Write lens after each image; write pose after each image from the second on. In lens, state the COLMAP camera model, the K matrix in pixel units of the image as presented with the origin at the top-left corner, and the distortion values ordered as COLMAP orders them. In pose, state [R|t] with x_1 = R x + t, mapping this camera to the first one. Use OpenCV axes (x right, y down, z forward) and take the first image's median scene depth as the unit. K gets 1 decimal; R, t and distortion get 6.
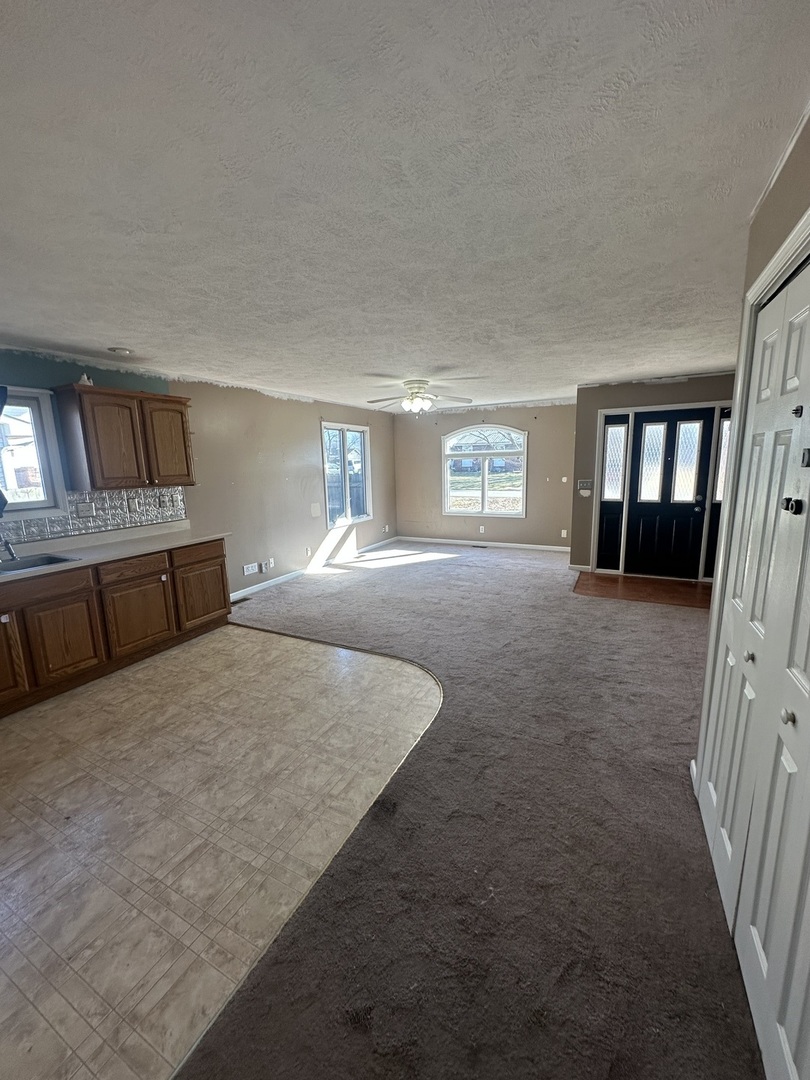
lens RADIAL K [[425.8, 0, 404.7], [0, 425.8, 536.5], [0, 0, 1]] dist [-0.000245, 0.000094]
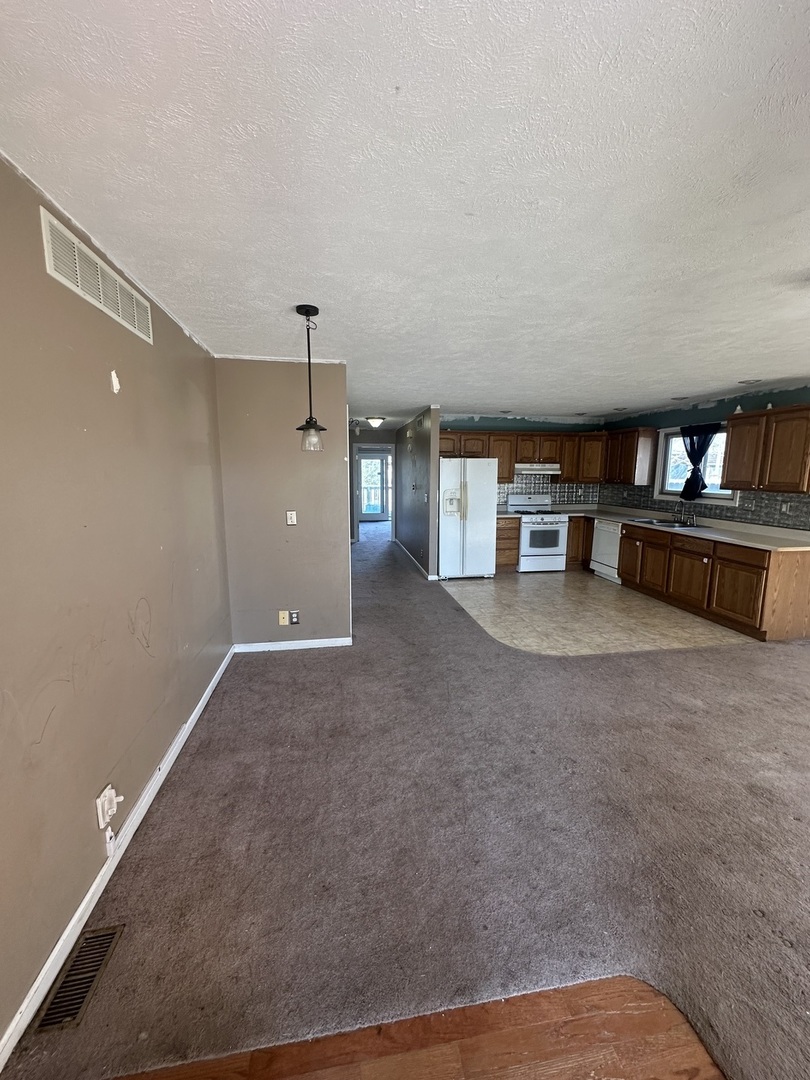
lens RADIAL K [[428.3, 0, 405.6], [0, 428.3, 538.7], [0, 0, 1]] dist [-0.004309, 0.000357]
pose [[-0.801003, 0.117467, -0.587022, 0.810327], [-0.087372, 0.947123, 0.308746, -0.253862], [0.592250, 0.298595, -0.748385, 1.266573]]
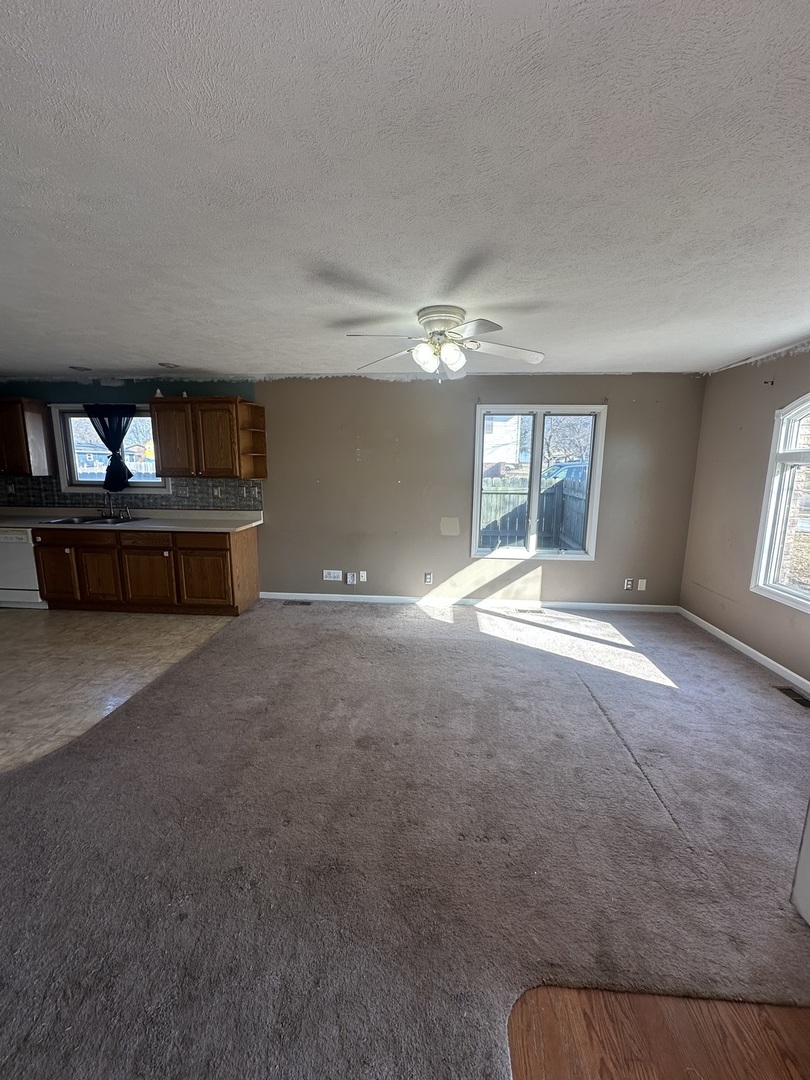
lens RADIAL K [[428.3, 0, 405.6], [0, 428.3, 538.7], [0, 0, 1]] dist [-0.004309, 0.000357]
pose [[0.392856, 0.185752, -0.900645, 0.687212], [-0.179670, 0.976016, 0.122926, -0.189966], [0.901878, 0.113526, 0.416808, 0.990052]]
